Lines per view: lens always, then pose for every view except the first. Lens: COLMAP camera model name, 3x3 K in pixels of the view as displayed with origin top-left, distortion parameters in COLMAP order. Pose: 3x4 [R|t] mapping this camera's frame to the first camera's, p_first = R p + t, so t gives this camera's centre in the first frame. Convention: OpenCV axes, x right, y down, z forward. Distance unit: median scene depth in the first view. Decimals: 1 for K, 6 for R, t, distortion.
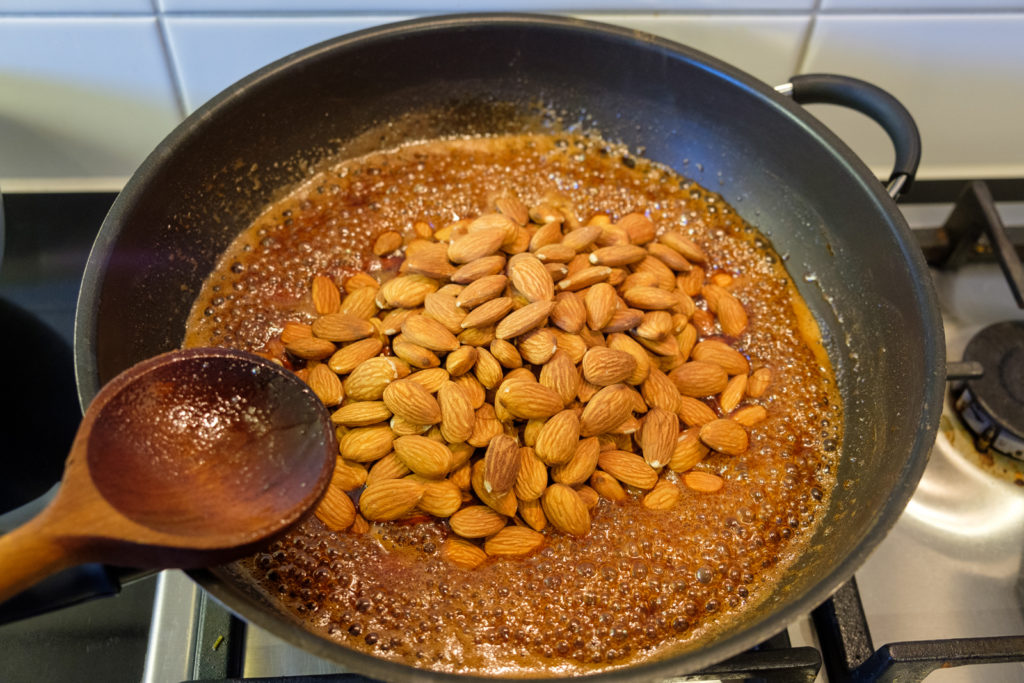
lens RADIAL K [[1114.0, 0, 512.0], [0, 1114.0, 341.5], [0, 0, 1]] dist [-0.011855, -0.000907]
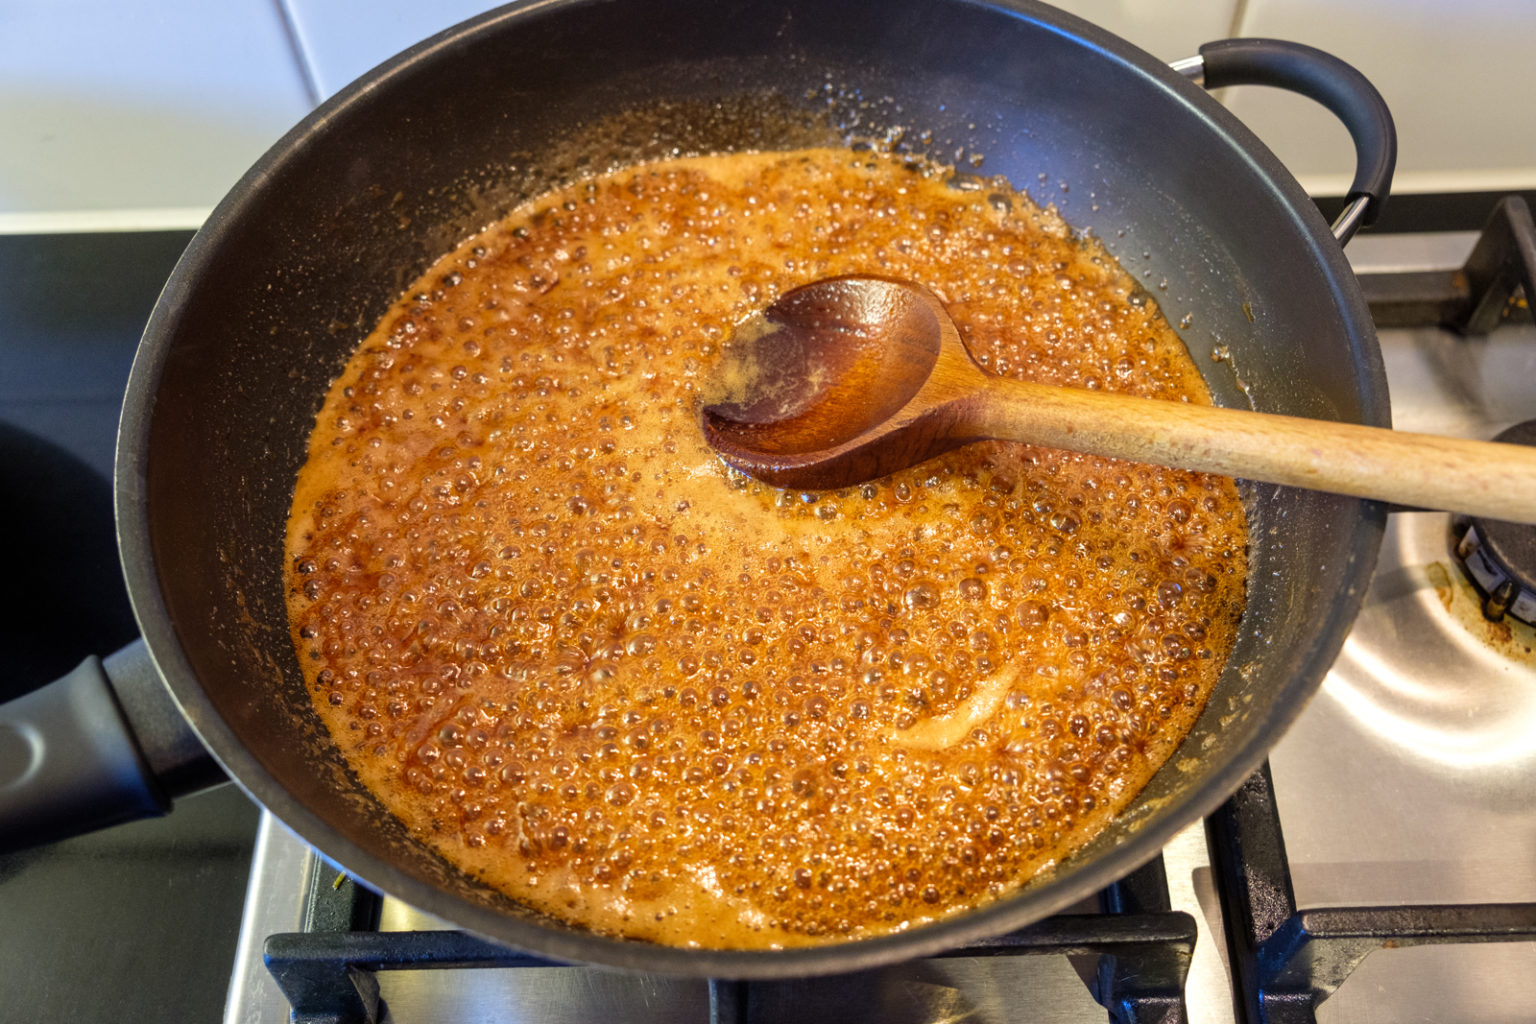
lens RADIAL K [[1671.0, 0, 768.0], [0, 1671.0, 512.0], [0, 0, 1]] dist [-0.011855, -0.000907]
pose [[0.994968, 0.005309, -0.100054, 0.103572], [0.000309, 0.998428, 0.056054, -0.020399], [0.100195, -0.055803, 0.993402, -0.013003]]
